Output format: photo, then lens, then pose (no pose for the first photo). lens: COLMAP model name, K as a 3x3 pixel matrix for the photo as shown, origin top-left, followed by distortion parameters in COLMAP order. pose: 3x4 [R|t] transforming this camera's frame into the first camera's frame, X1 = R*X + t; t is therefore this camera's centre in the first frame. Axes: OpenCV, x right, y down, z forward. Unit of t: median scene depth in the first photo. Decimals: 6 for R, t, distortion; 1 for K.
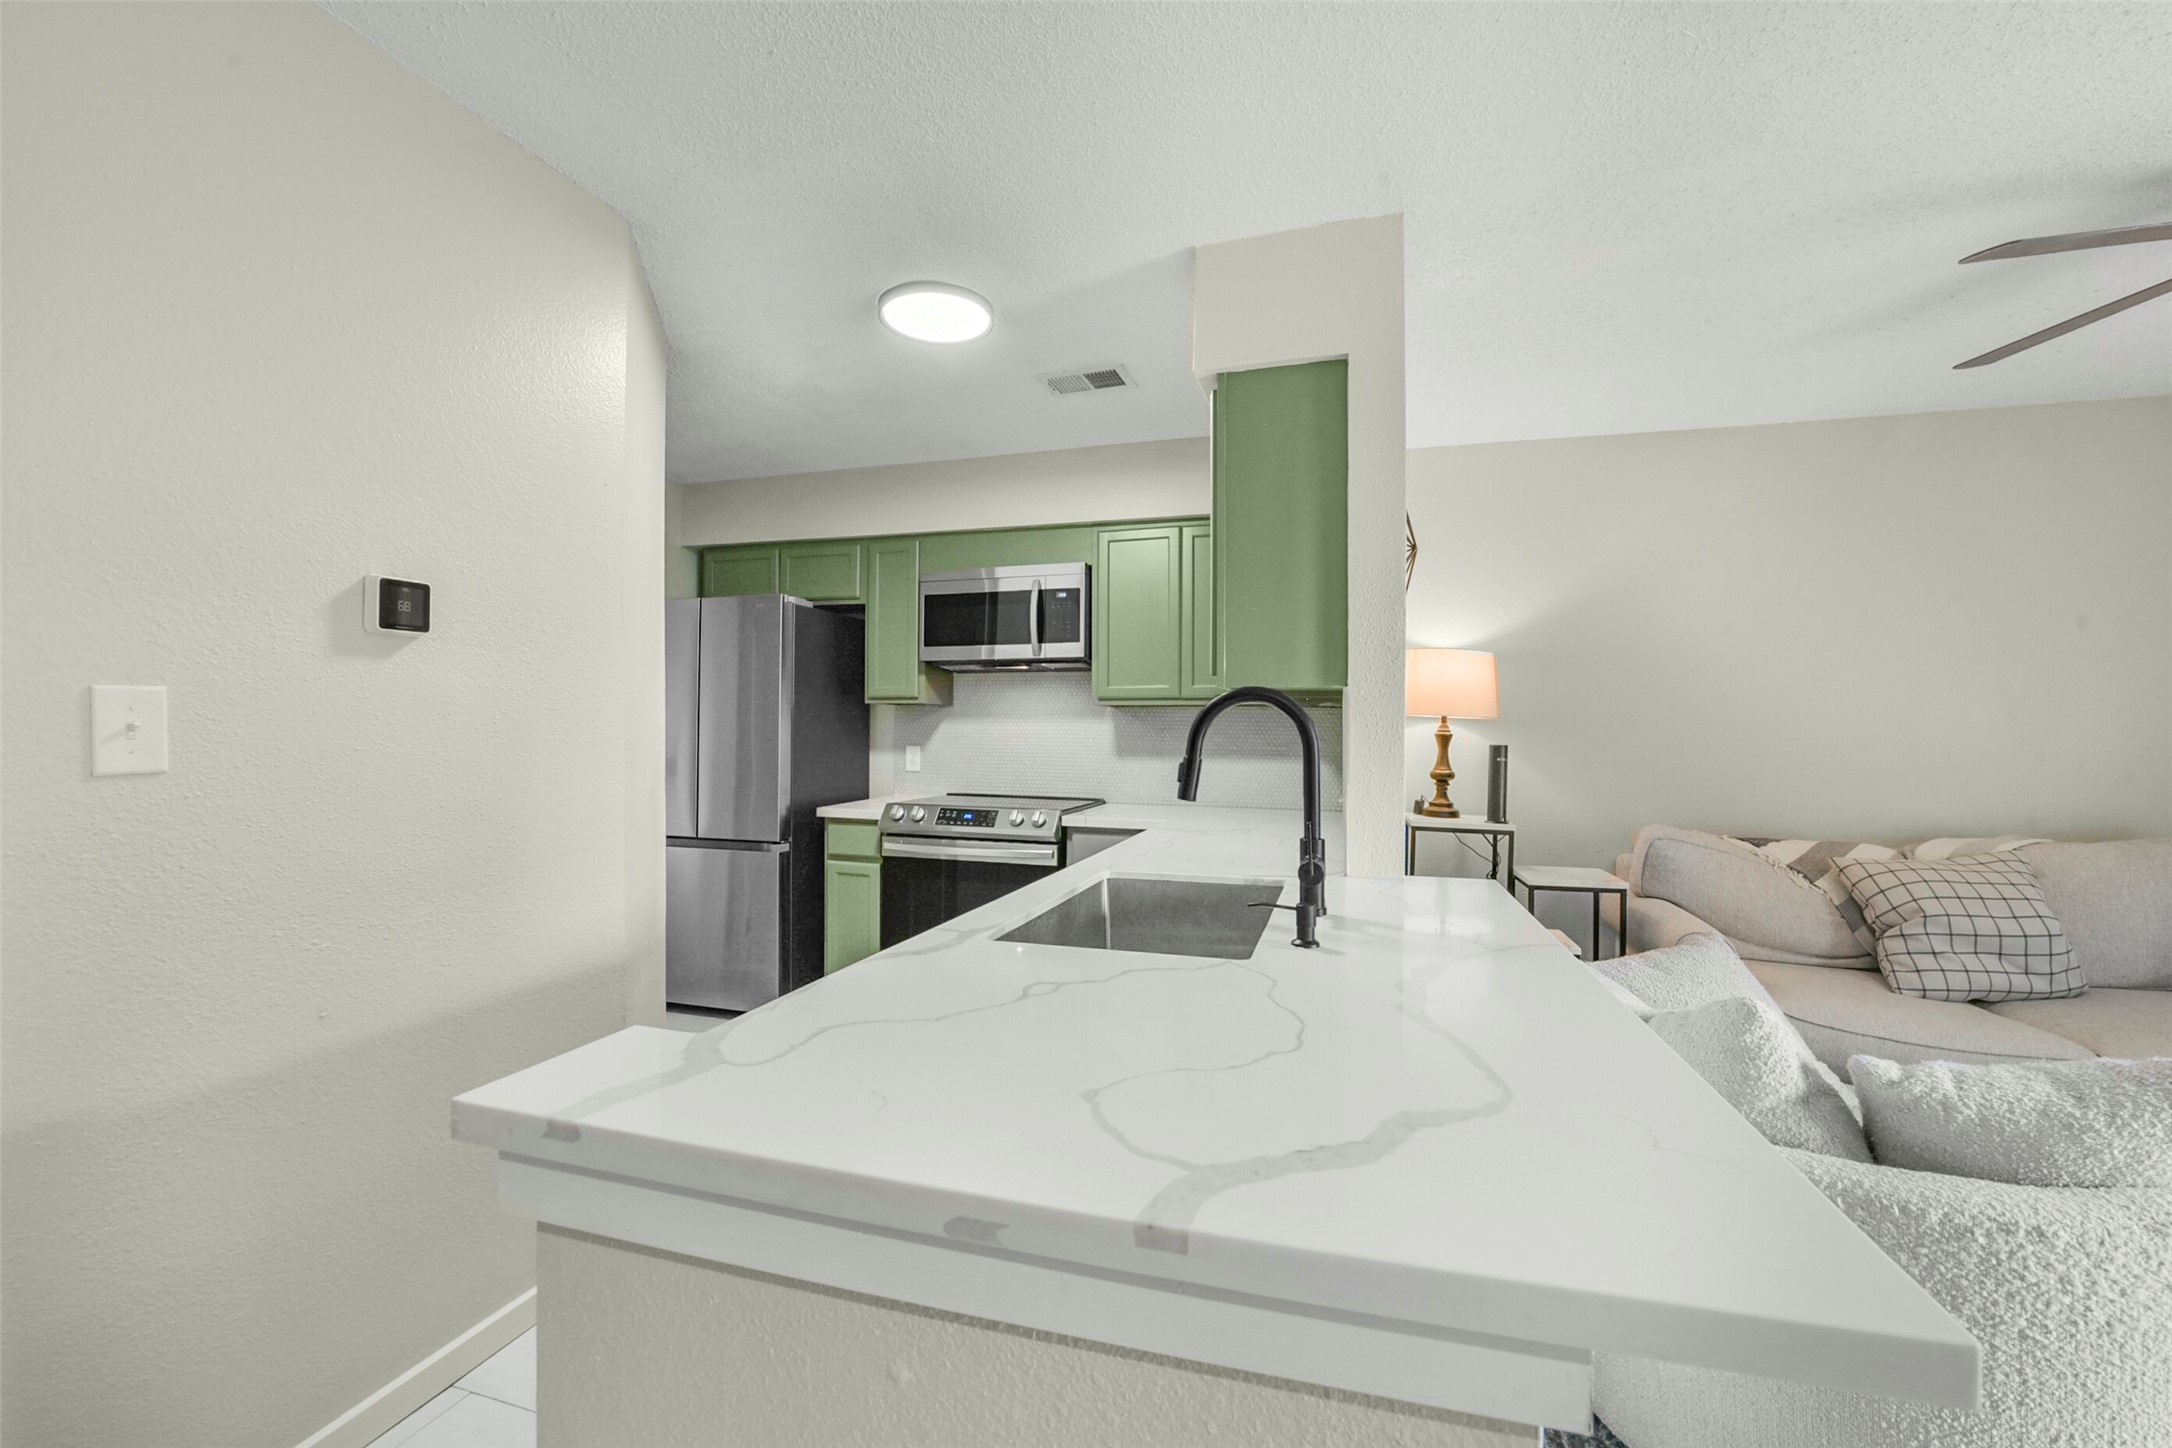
lens RADIAL K [[874.4, 0, 1094.6], [0, 874.4, 728.2], [0, 0, 1]] dist [-0.007654, 0.000312]
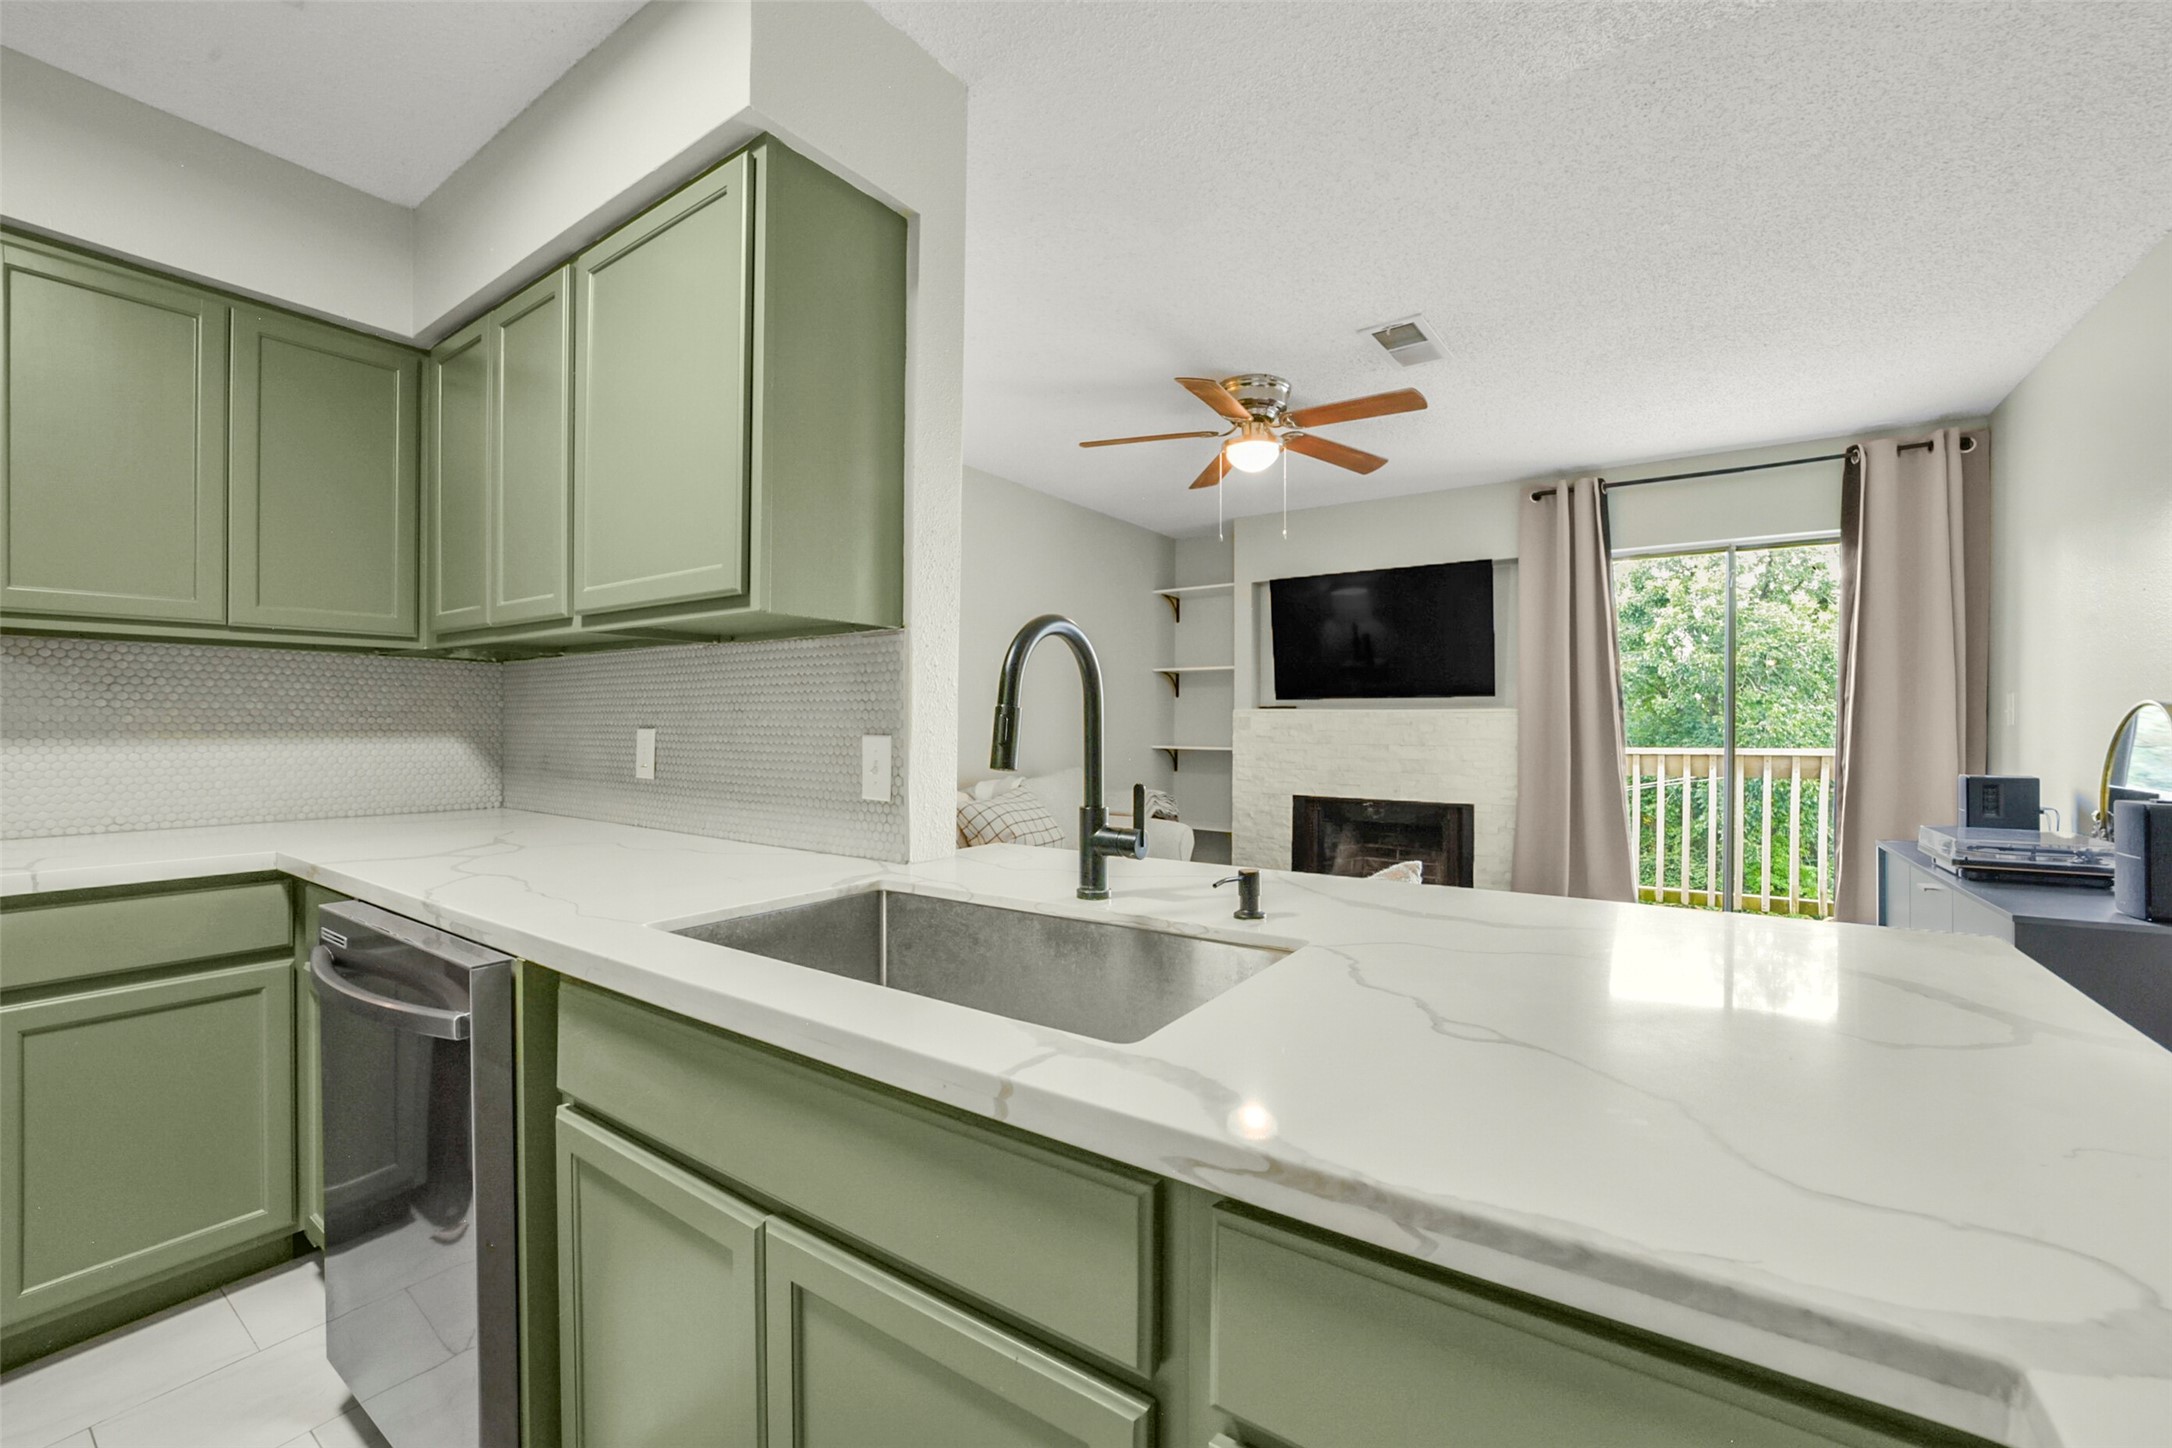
lens RADIAL K [[874.4, 0, 1090.8], [0, 874.4, 714.0], [0, 0, 1]] dist [-0.007654, 0.000312]
pose [[0.298445, -0.006799, 0.954403, -0.785651], [-0.001599, 0.999970, 0.007623, 0.045949], [-0.954425, -0.003802, 0.298425, 1.068651]]
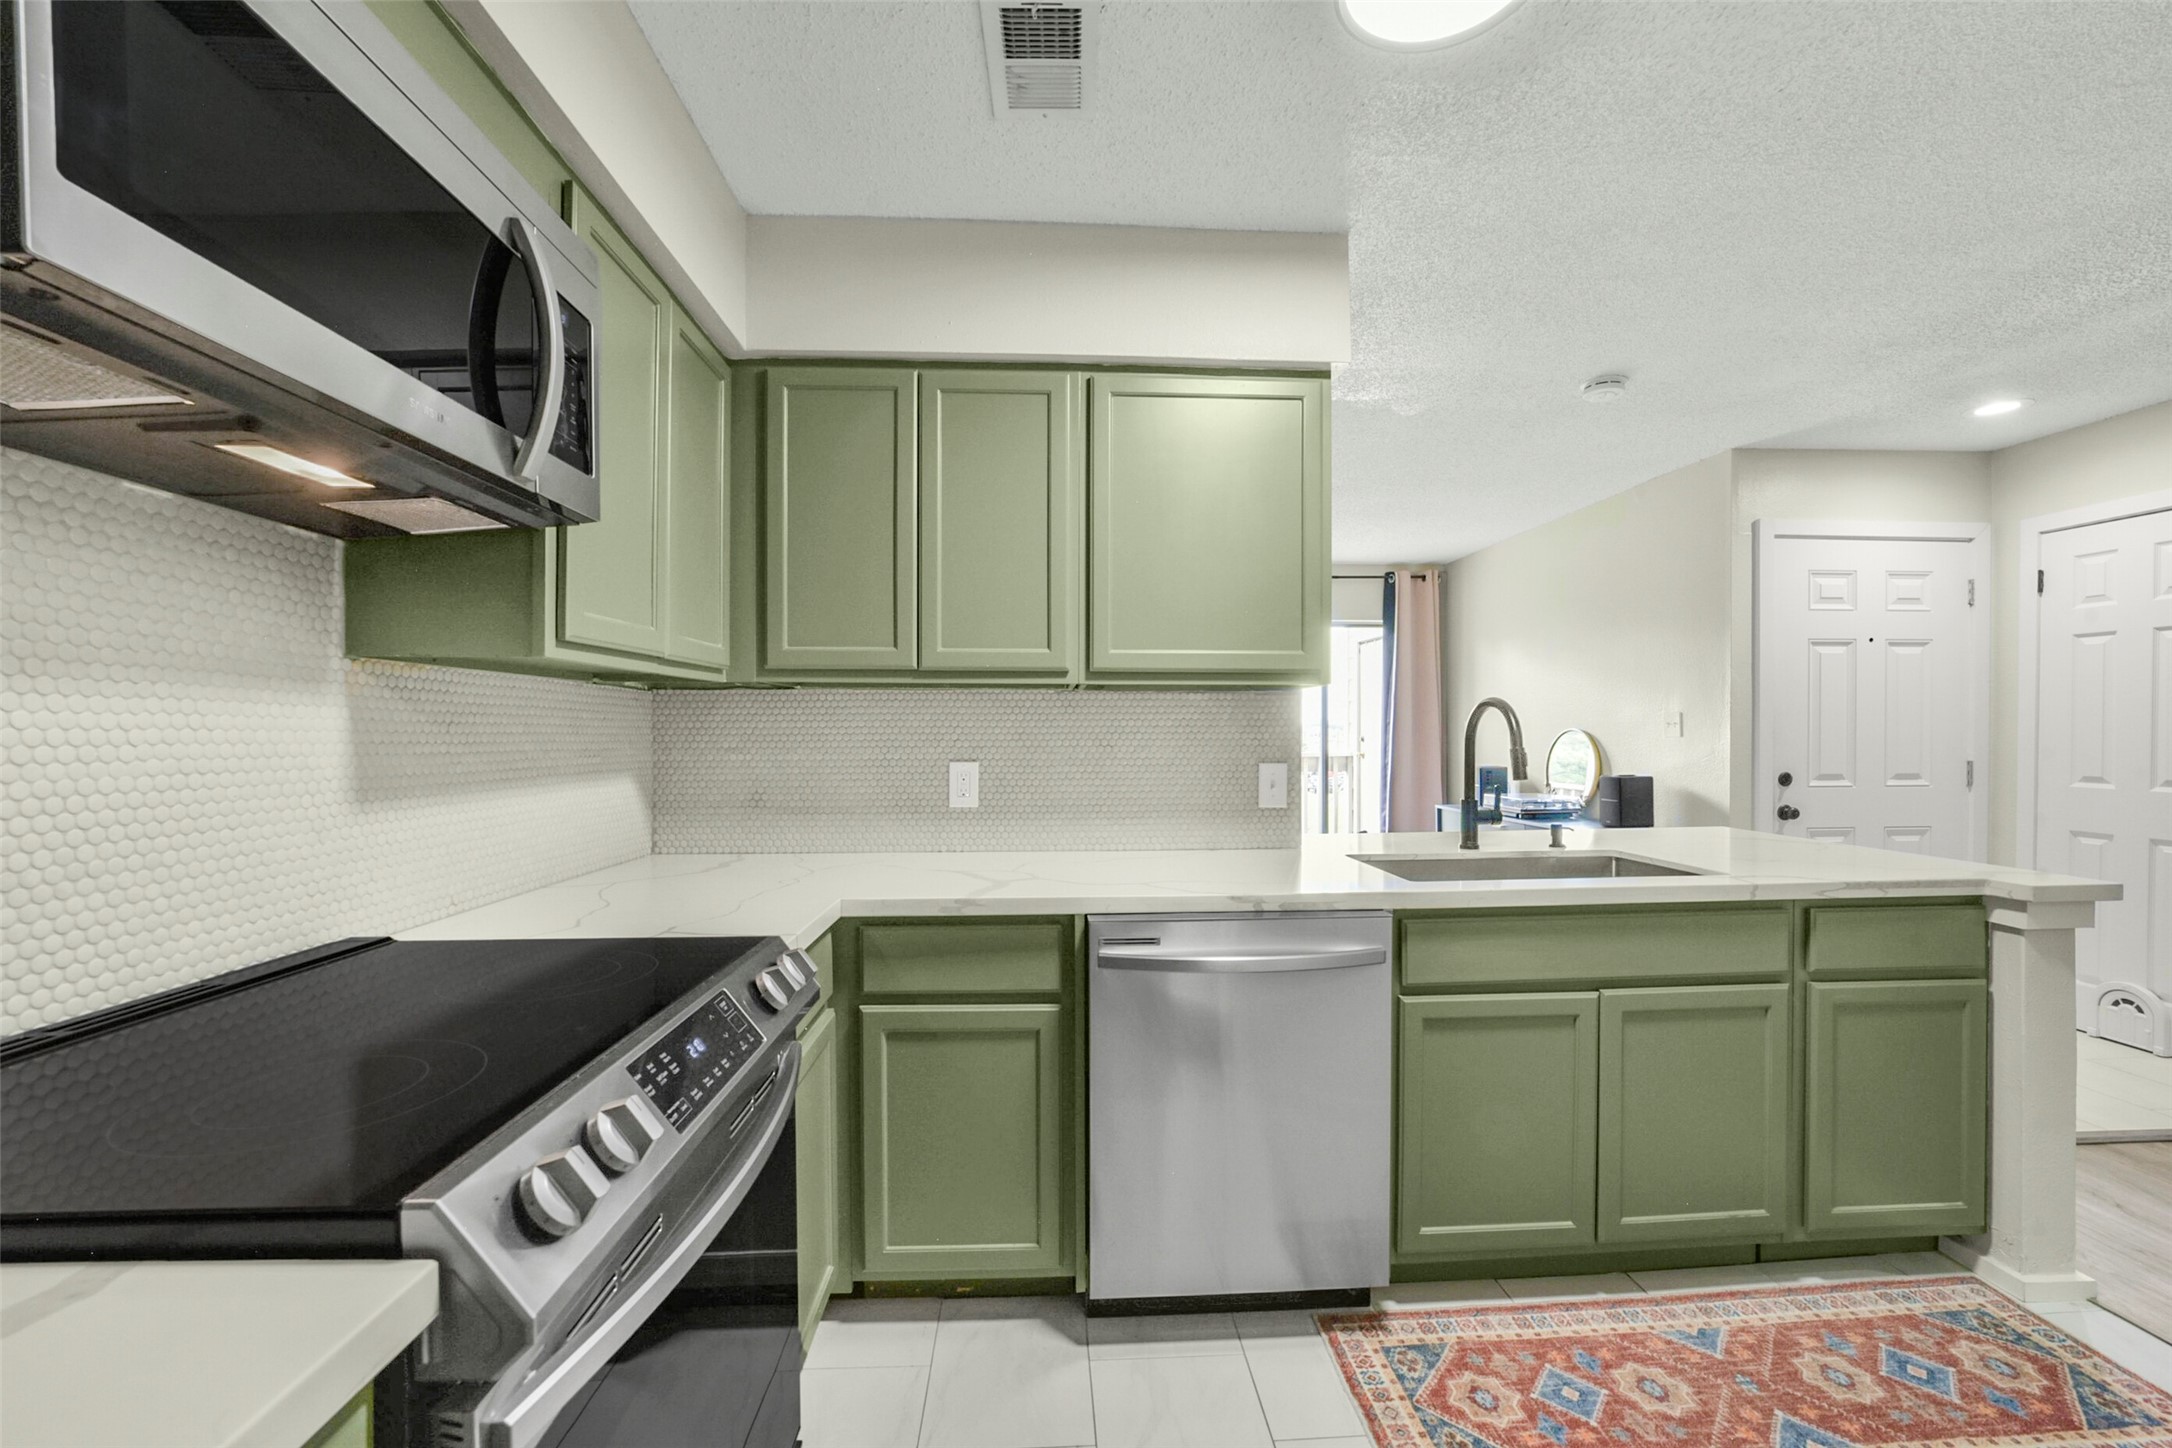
lens RADIAL K [[874.4, 0, 1086.8], [0, 874.4, 728.5], [0, 0, 1]] dist [-0.007654, 0.000312]
pose [[-0.344658, -0.013394, 0.938633, -1.332063], [-0.003595, 0.999910, 0.012948, -0.013822], [-0.938721, 0.001088, -0.344675, 2.979404]]
